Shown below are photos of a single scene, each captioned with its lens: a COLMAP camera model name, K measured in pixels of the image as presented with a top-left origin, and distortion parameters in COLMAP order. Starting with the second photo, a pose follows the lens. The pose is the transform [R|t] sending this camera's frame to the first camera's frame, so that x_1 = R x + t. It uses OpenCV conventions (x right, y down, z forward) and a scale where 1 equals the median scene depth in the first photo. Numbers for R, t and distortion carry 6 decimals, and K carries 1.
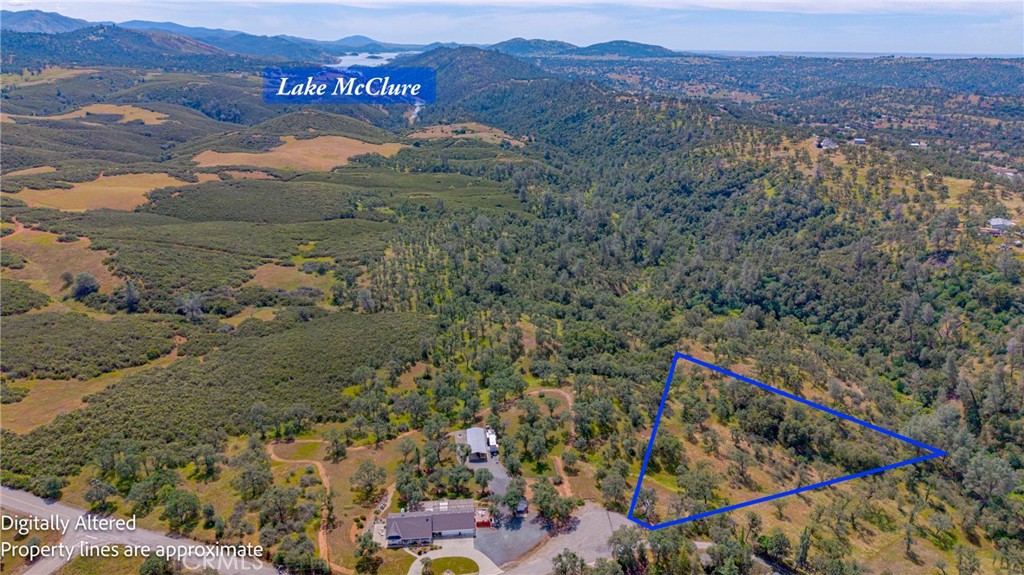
lens RADIAL K [[678.0, 0, 512.0], [0, 678.0, 287.5], [0, 0, 1]] dist [0.072209, -0.092641]
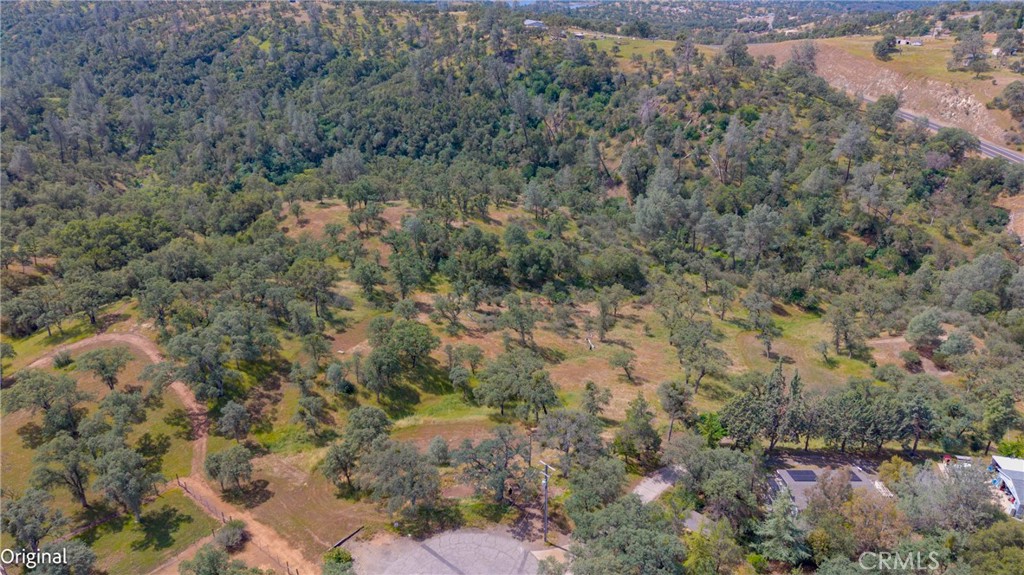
lens RADIAL K [[678.0, 0, 512.0], [0, 678.0, 287.5], [0, 0, 1]] dist [0.072209, -0.092641]
pose [[0.711296, -0.305783, 0.632894, -0.012047], [0.241121, 0.951927, 0.188933, 0.104662], [-0.660241, 0.018216, 0.750833, 0.517308]]
